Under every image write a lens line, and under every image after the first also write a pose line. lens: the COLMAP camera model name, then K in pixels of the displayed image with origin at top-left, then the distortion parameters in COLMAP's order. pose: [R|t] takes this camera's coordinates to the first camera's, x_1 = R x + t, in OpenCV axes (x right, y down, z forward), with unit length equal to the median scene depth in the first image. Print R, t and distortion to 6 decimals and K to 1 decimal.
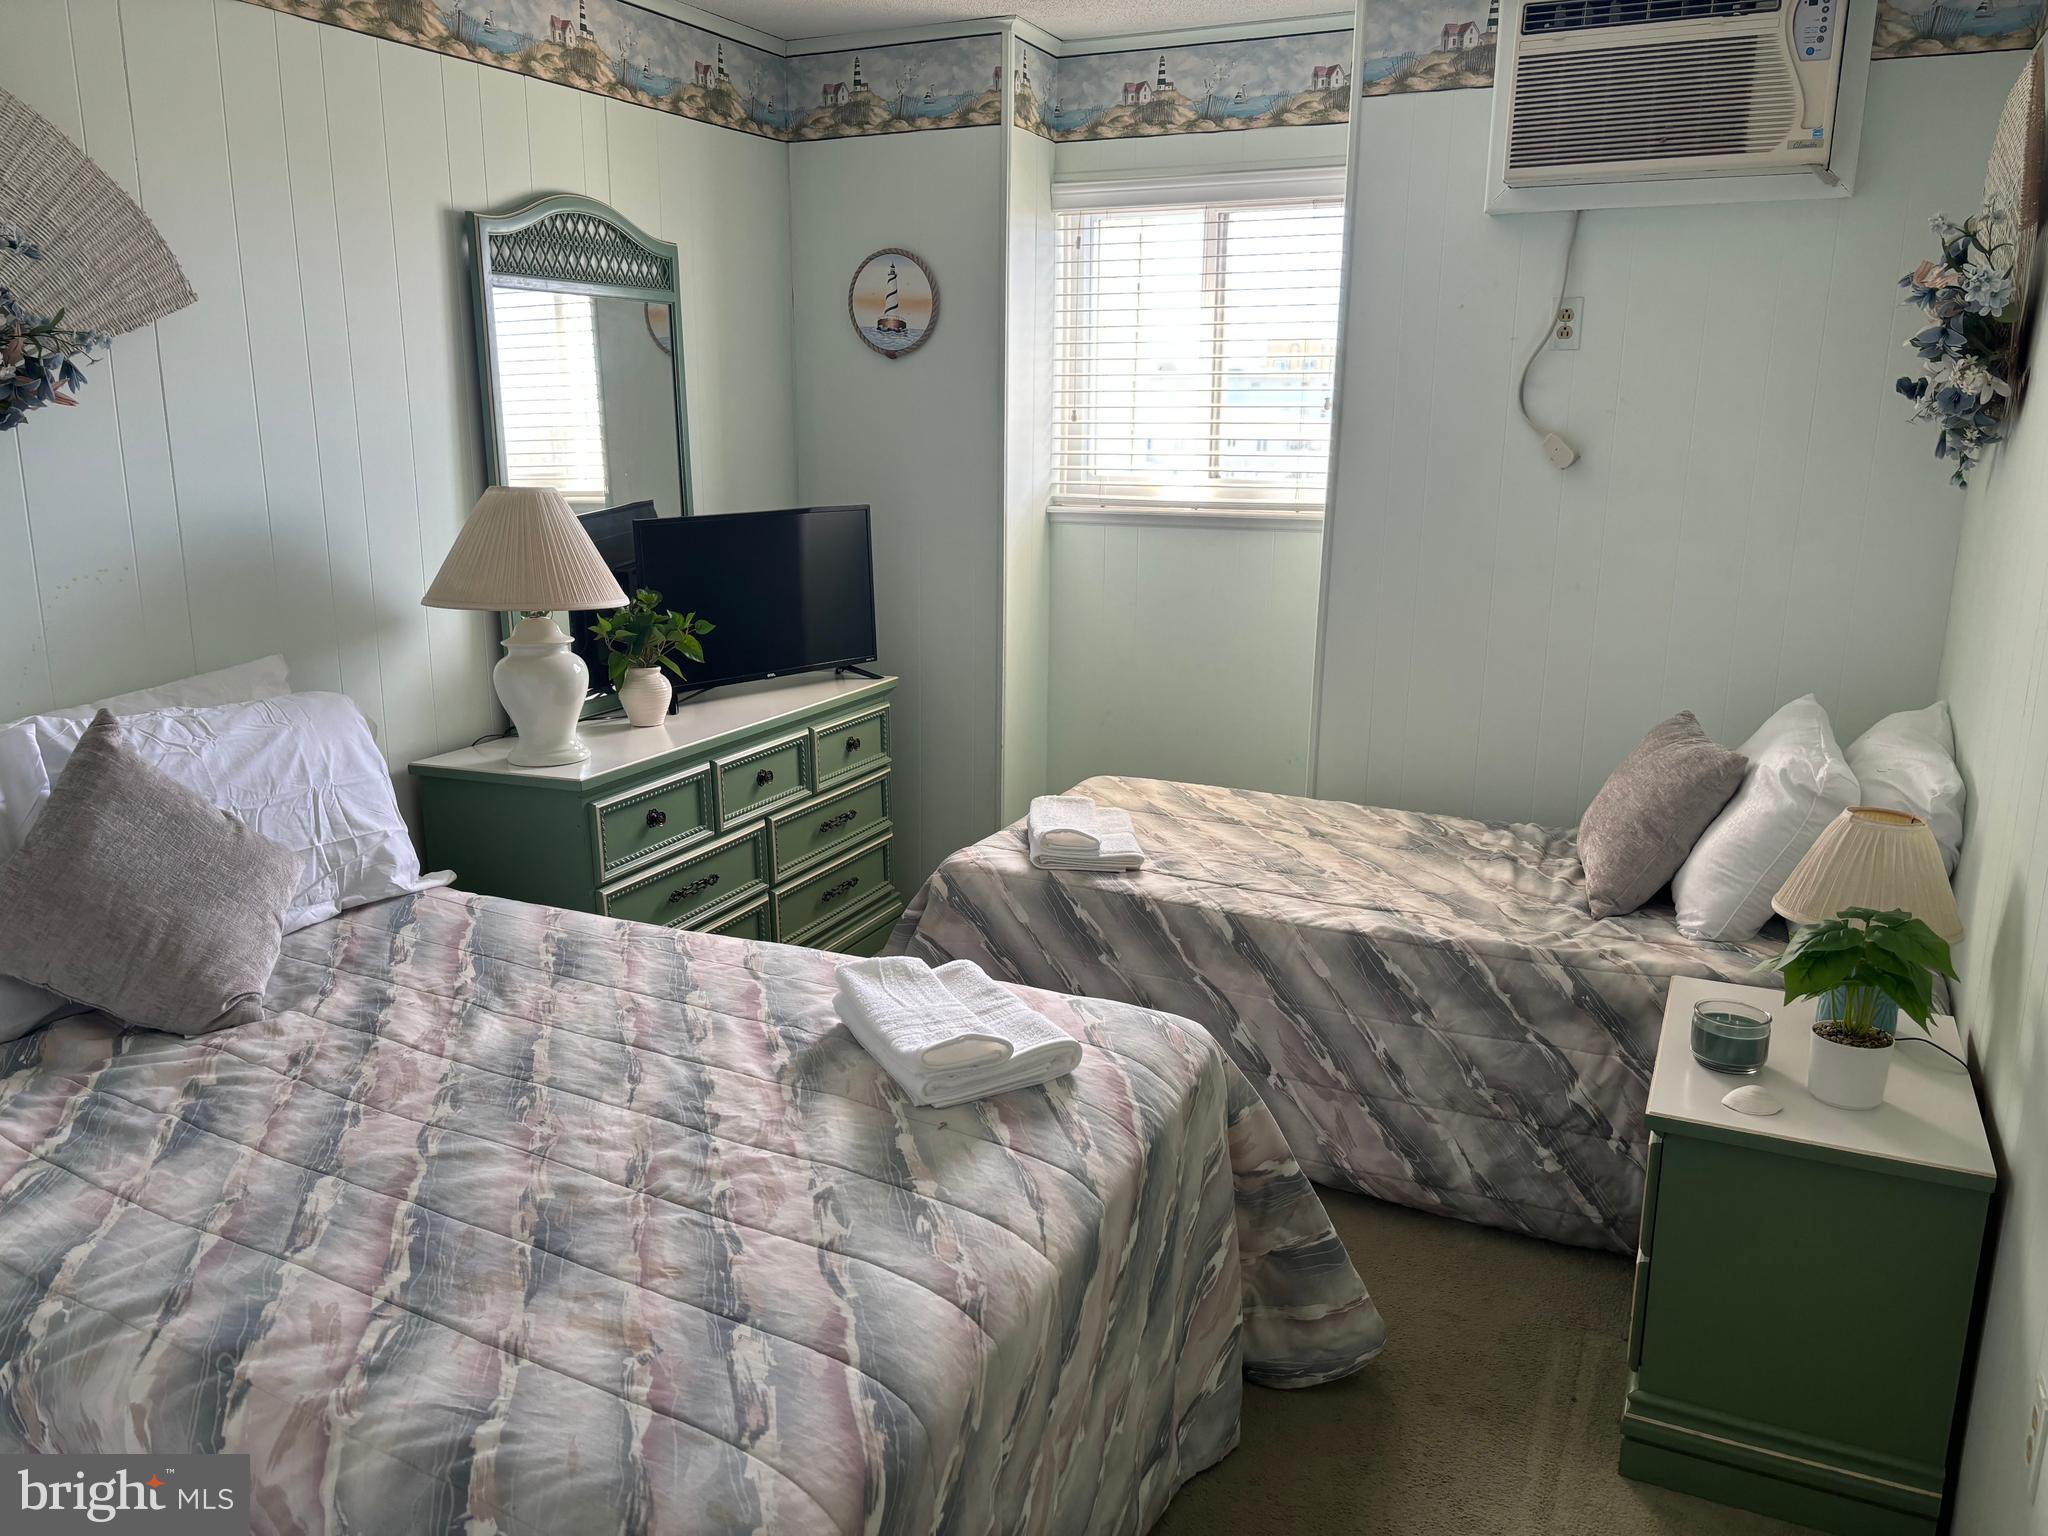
lens RADIAL K [[1564.8, 0, 1028.7], [0, 1564.8, 768.7], [0, 0, 1]] dist [-0.002802, 0.060209]
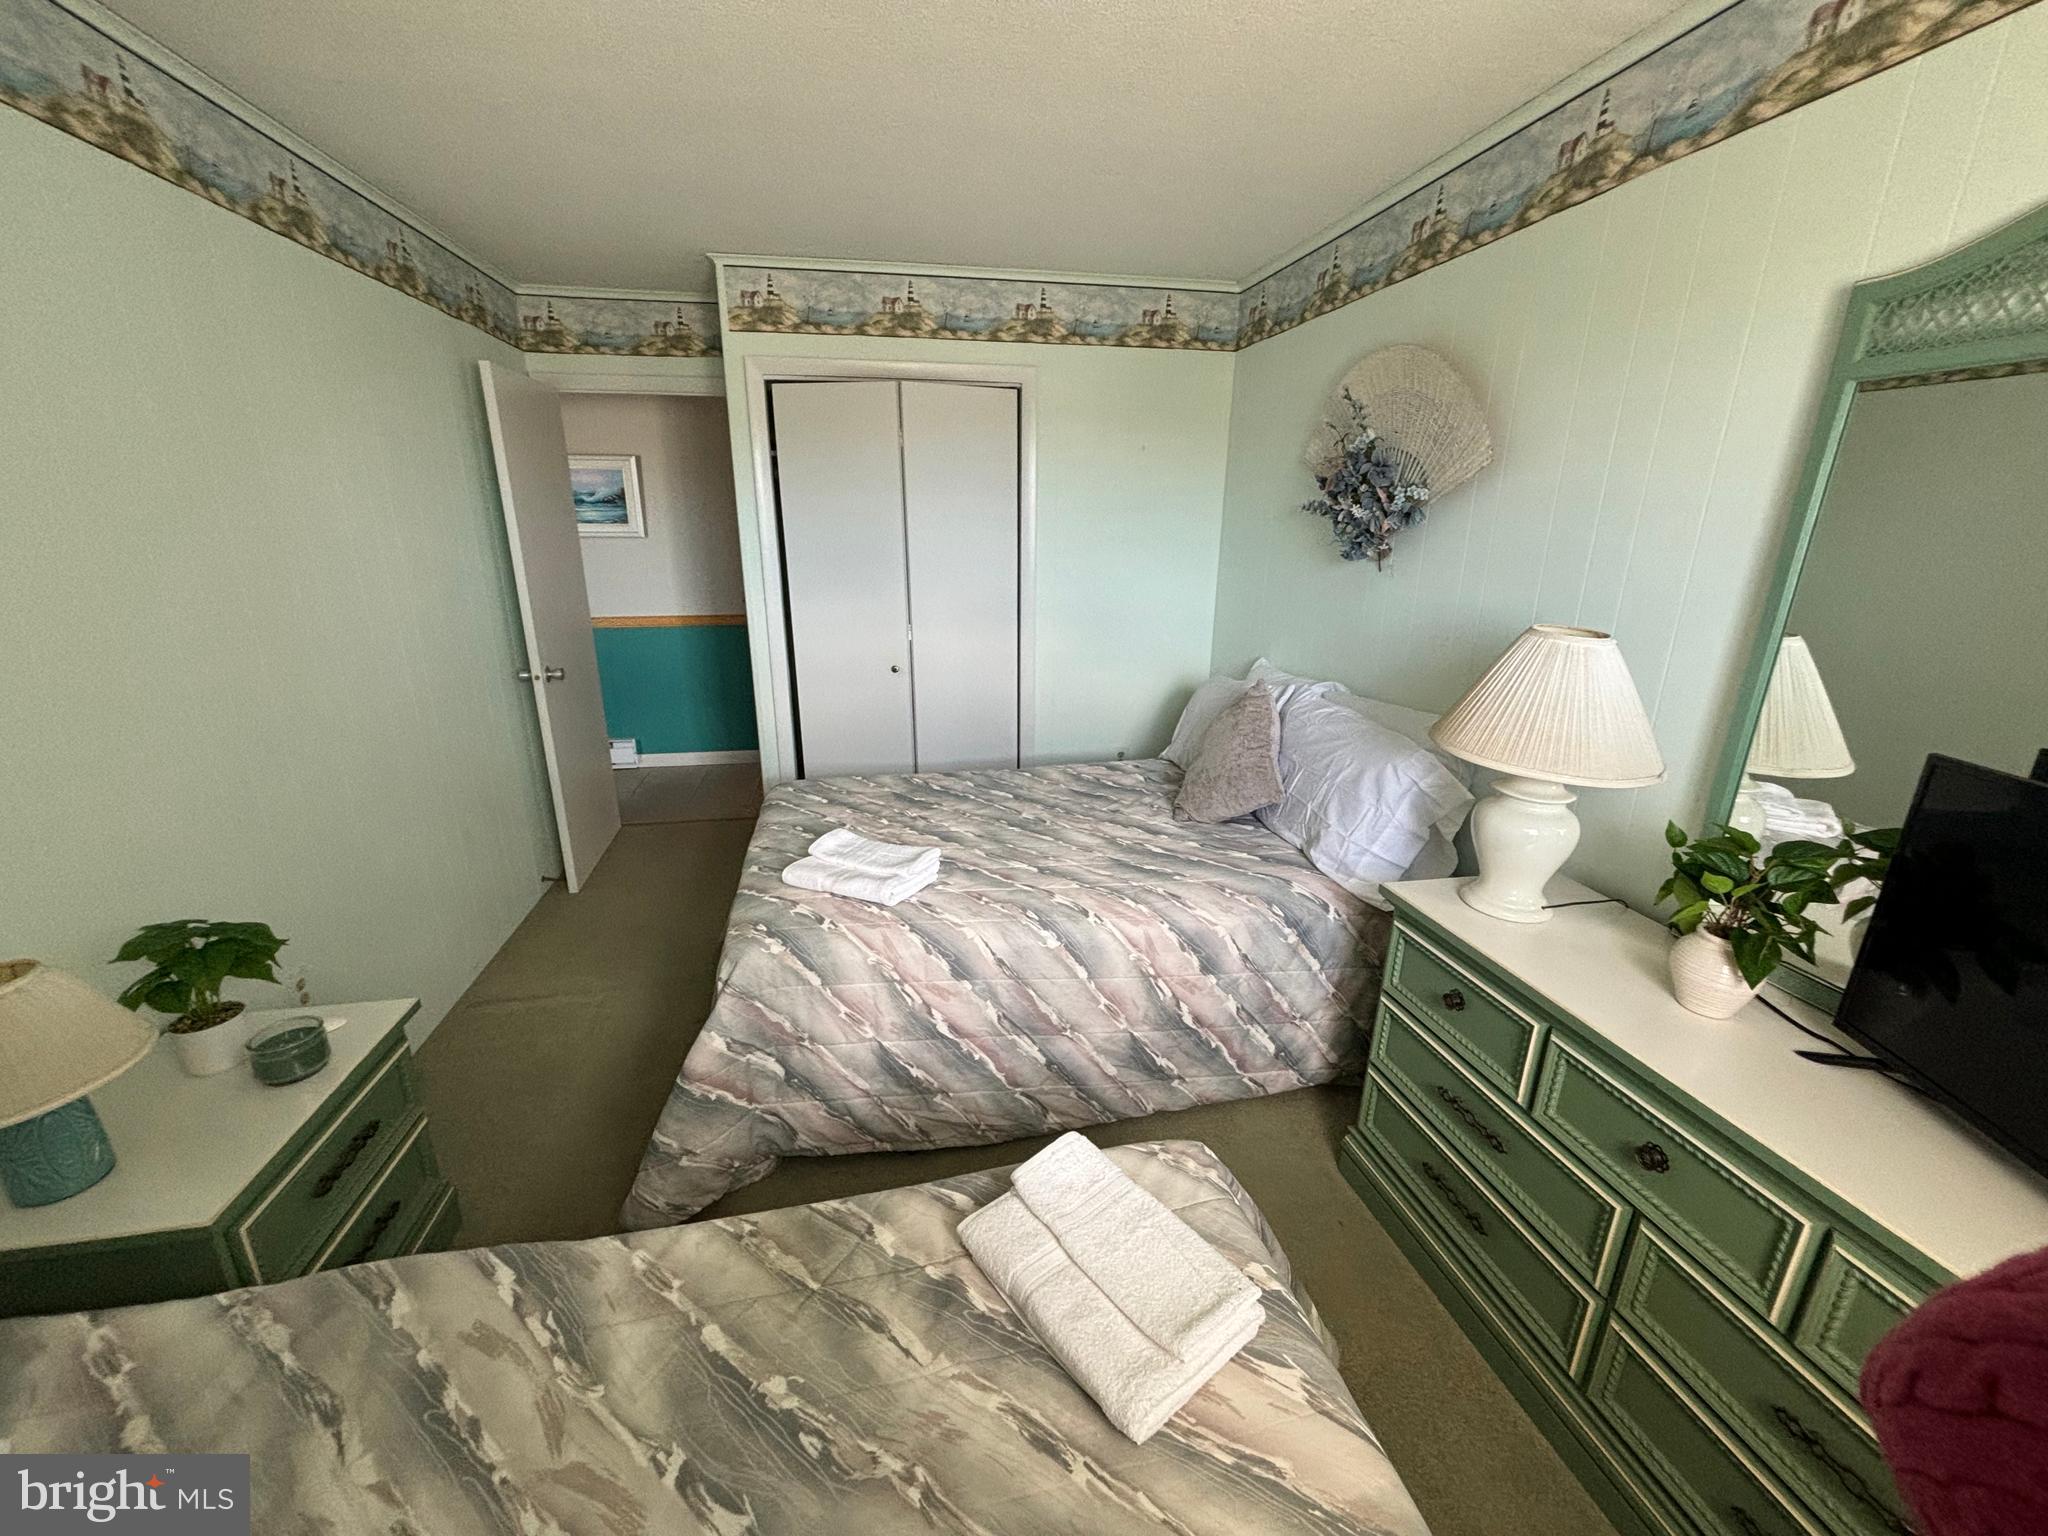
lens RADIAL K [[816.6, 0, 1023.0], [0, 816.6, 769.2], [0, 0, 1]] dist [-0.001909, -0.000168]
pose [[-0.813322, 0.159978, -0.559388, 0.276762], [-0.144543, 0.875753, 0.460613, -0.357585], [0.563573, 0.455482, -0.689145, 1.503083]]
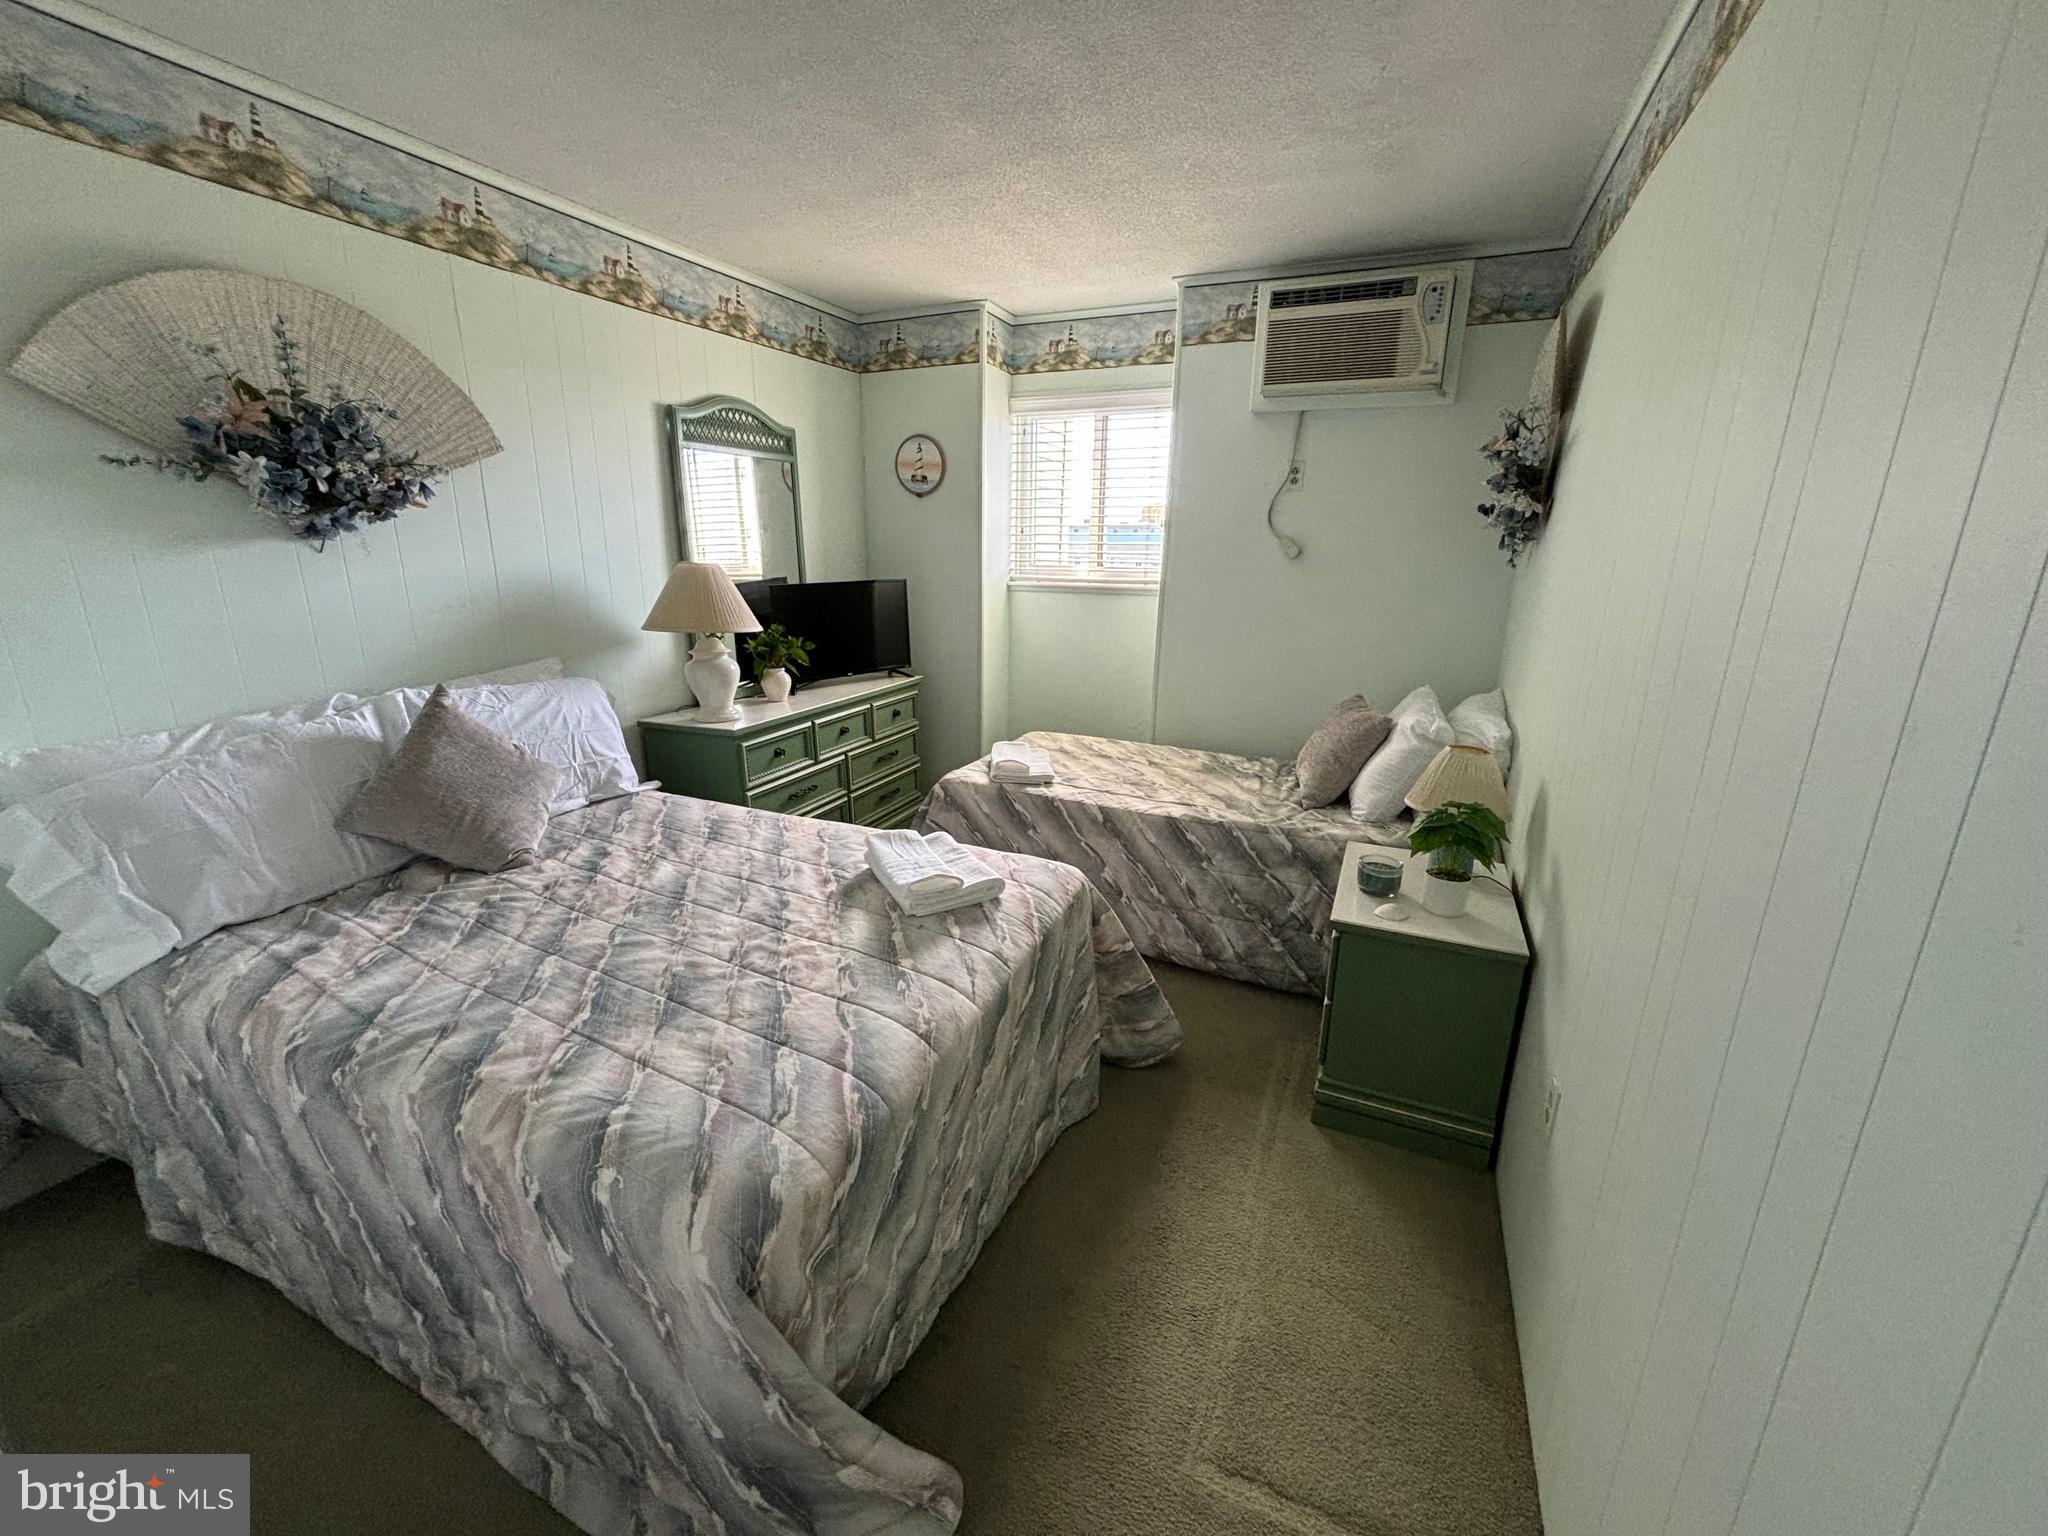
lens RADIAL K [[826.8, 0, 1022.3], [0, 826.8, 765.4], [0, 0, 1]] dist [-0.000451, 0.000090]
pose [[0.999936, 0.003172, 0.010815, 0.036571], [-0.003566, 0.999326, 0.036546, 0.014982], [-0.010691, -0.036583, 0.999273, 0.082674]]
